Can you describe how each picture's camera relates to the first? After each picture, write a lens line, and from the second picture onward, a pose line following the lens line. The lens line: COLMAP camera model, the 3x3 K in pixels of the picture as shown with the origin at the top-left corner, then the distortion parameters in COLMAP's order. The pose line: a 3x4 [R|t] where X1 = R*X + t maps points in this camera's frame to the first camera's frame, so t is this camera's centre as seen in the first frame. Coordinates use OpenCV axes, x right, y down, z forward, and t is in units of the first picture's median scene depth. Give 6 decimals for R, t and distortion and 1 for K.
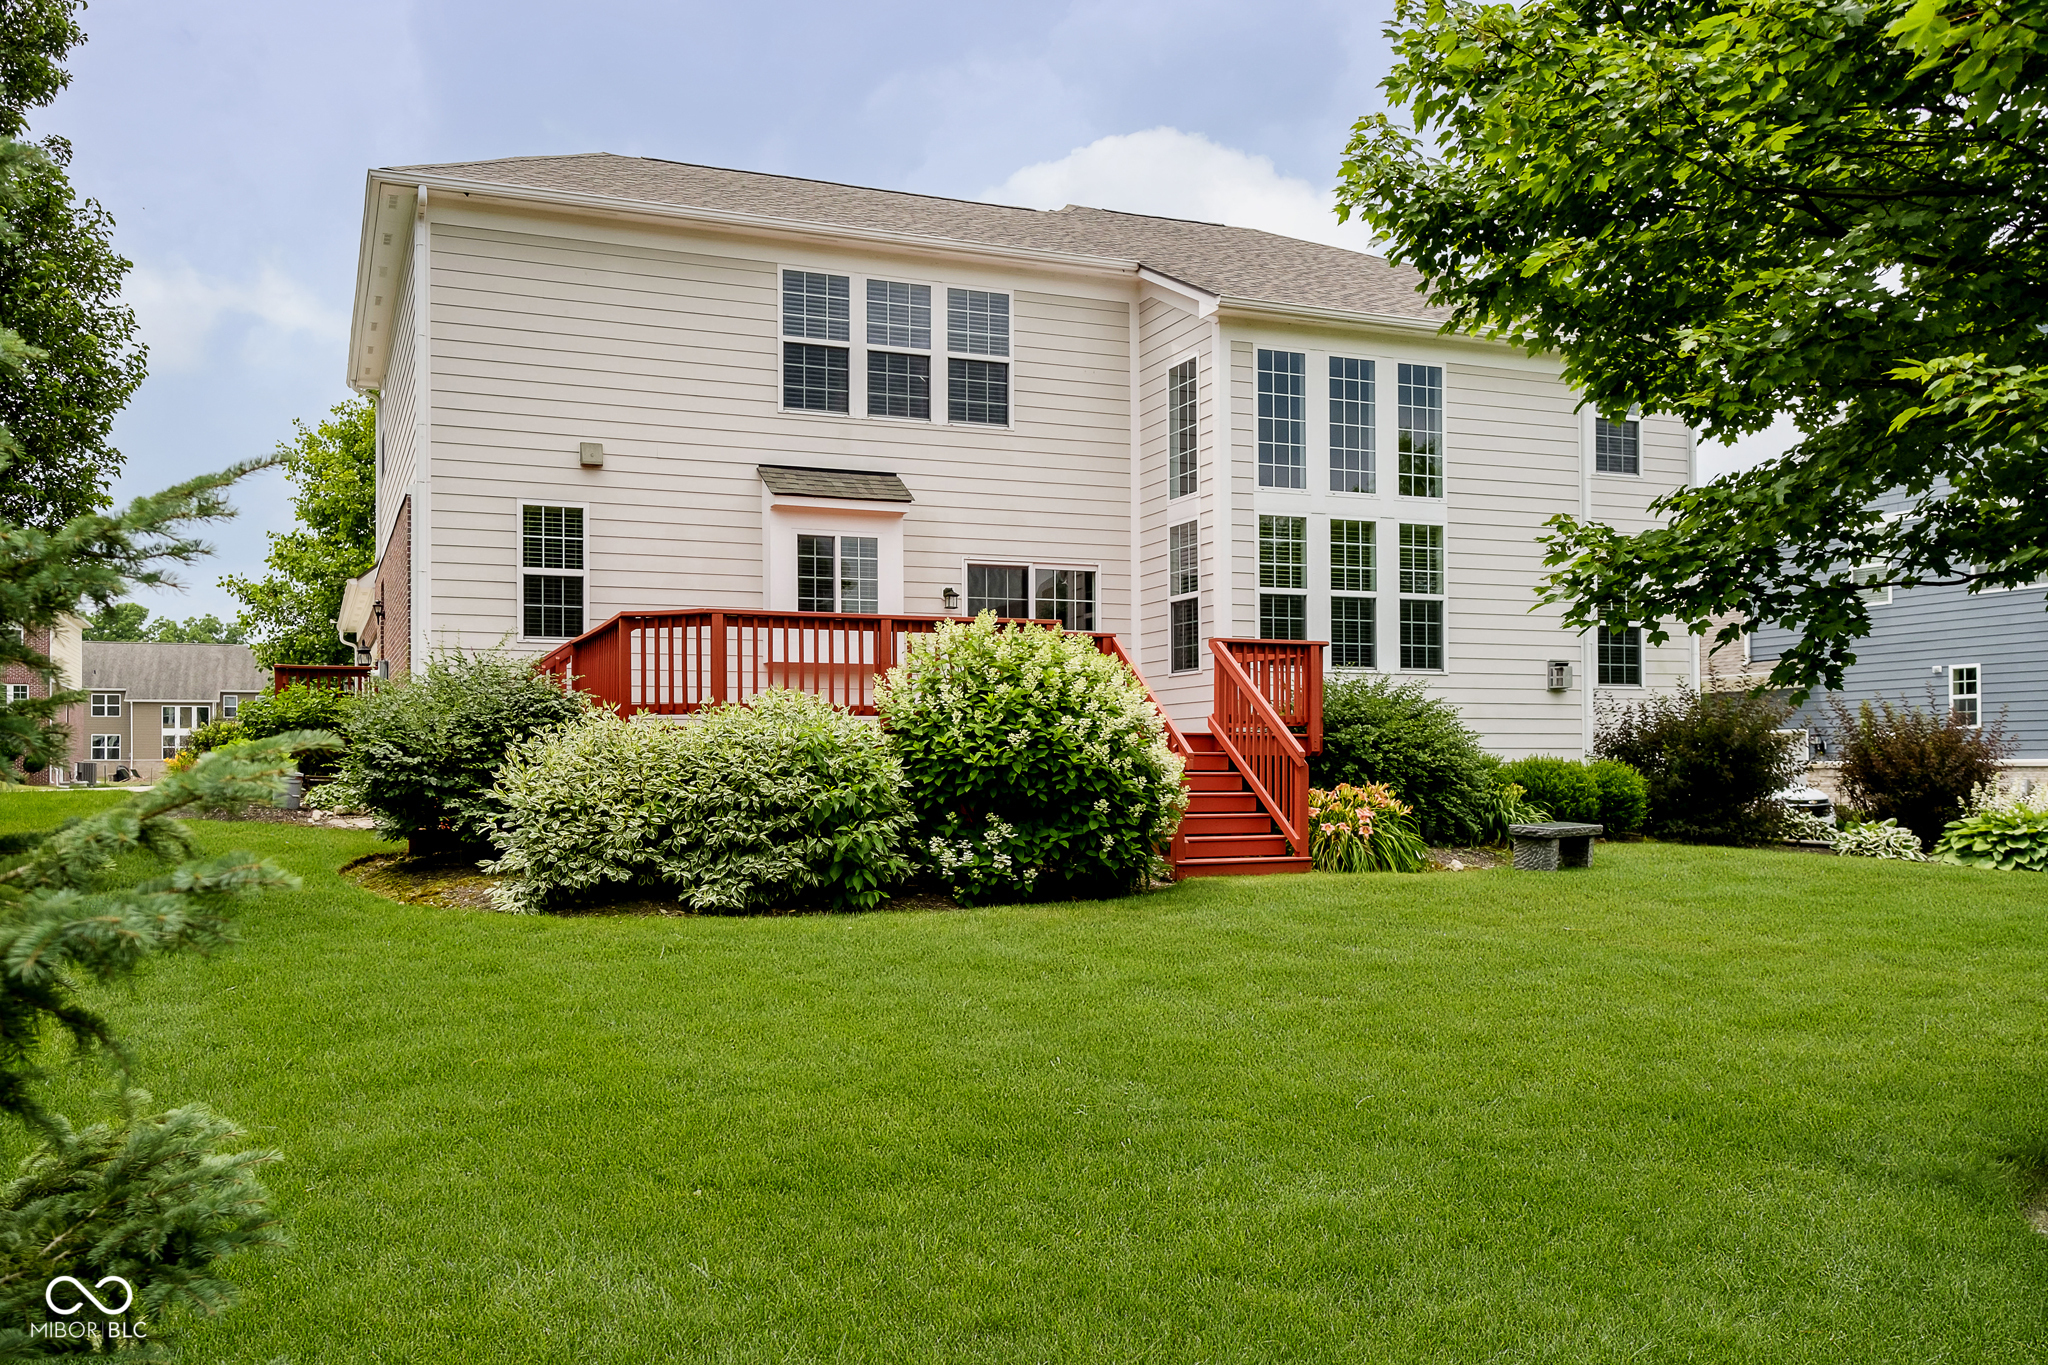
lens RADIAL K [[1496.6, 0, 1024.0], [0, 1496.6, 682.5], [0, 0, 1]] dist [0.039905, -0.001434]
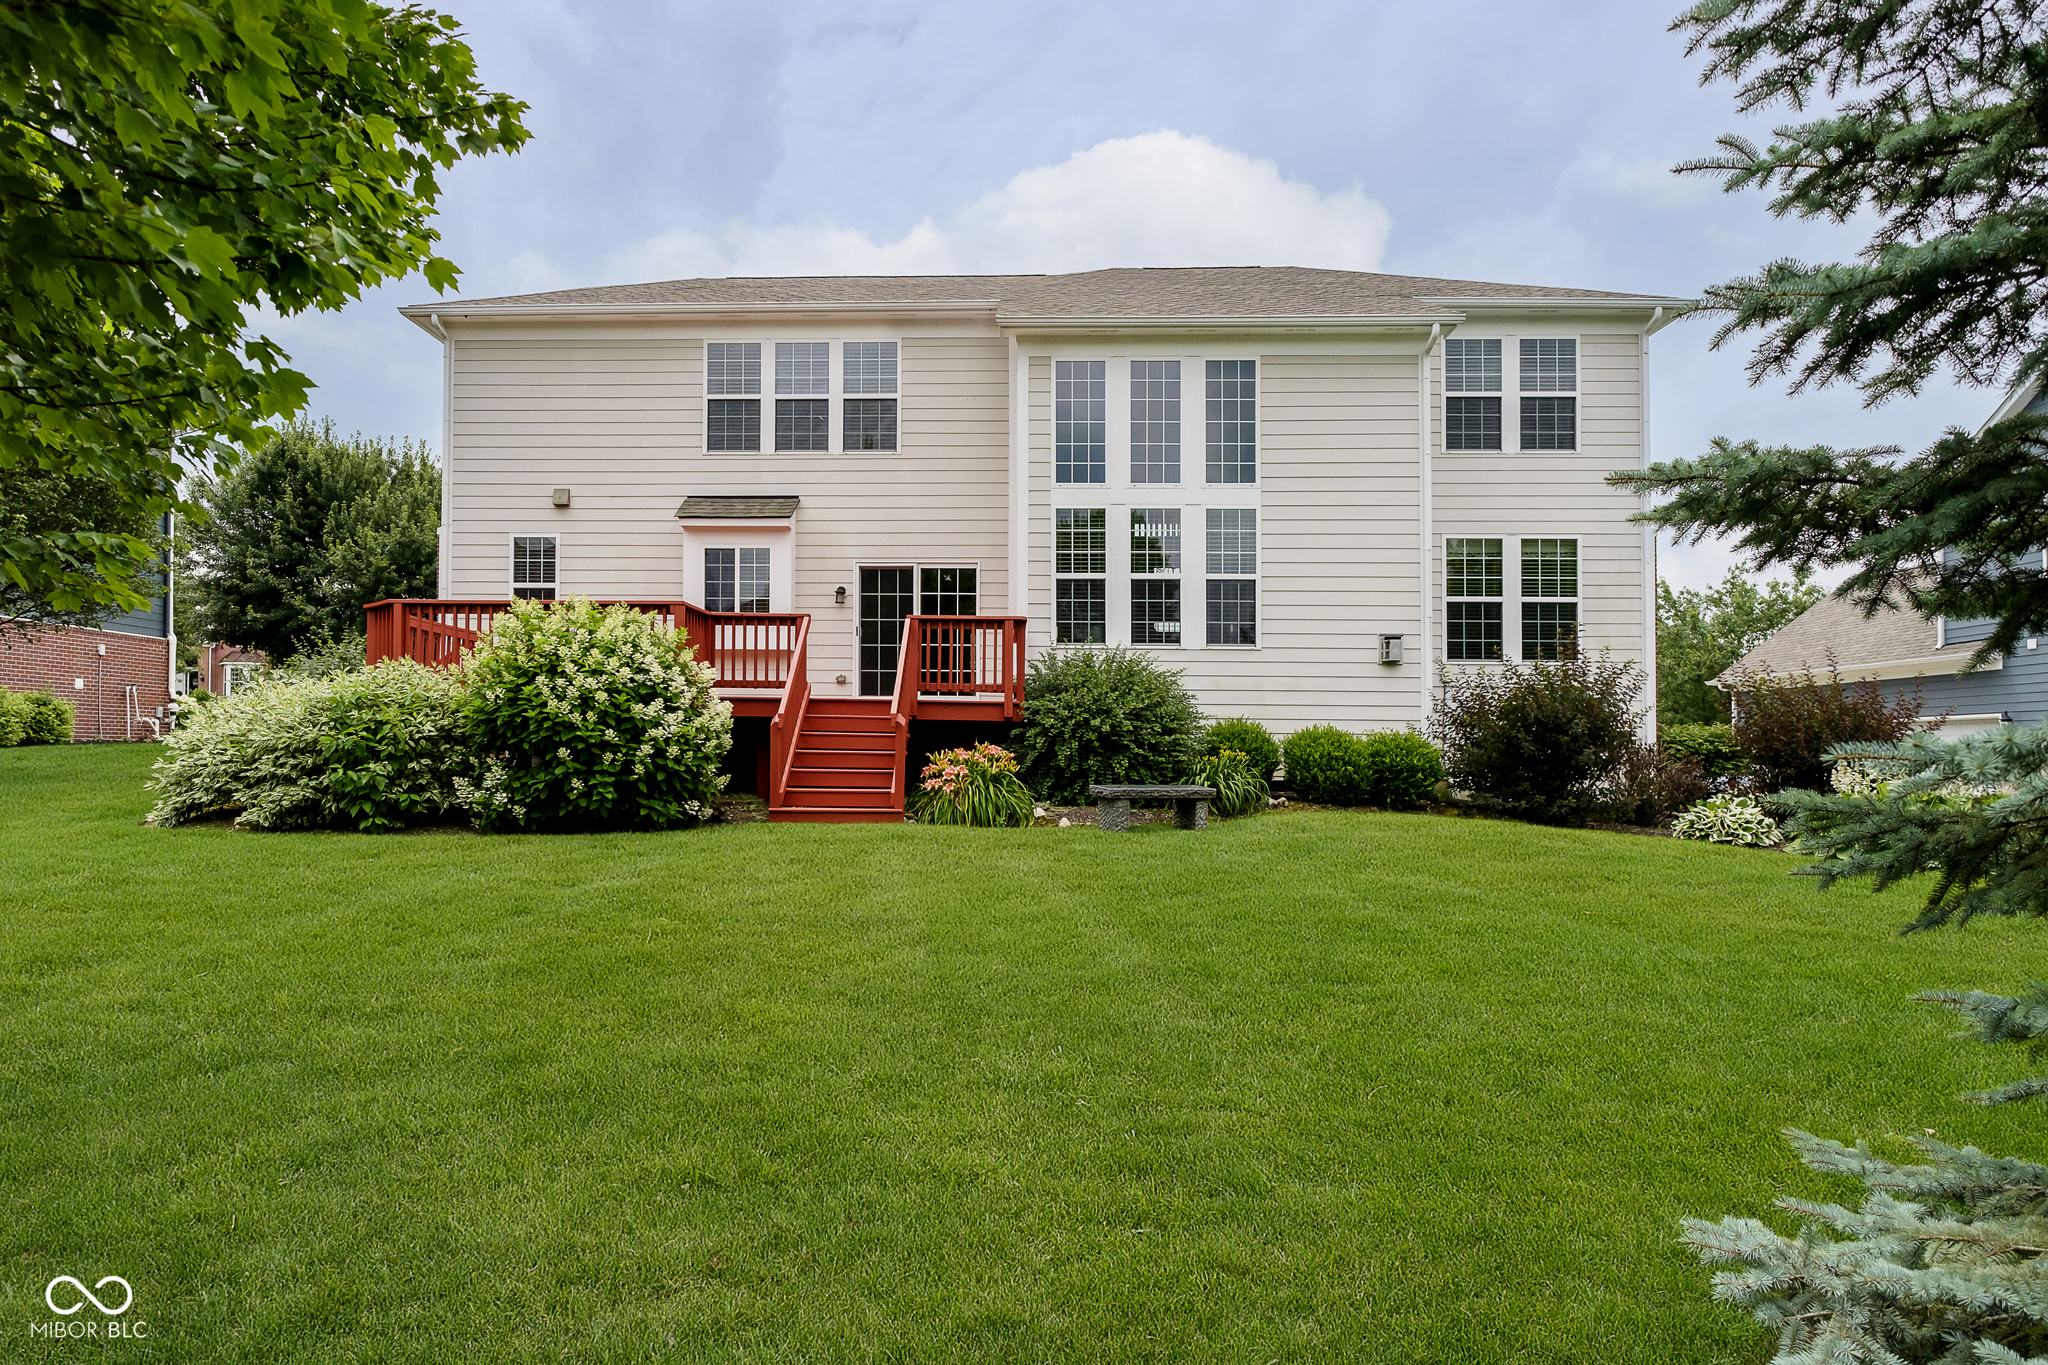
lens RADIAL K [[1141.9, 0, 1024.0], [0, 1141.9, 682.5], [0, 0, 1]] dist [0.002648, 0.001033]
pose [[0.922812, -0.010508, -0.385106, 0.453612], [0.008228, 0.999938, -0.007568, 0.023464], [0.385162, 0.003815, 0.922841, 0.202997]]
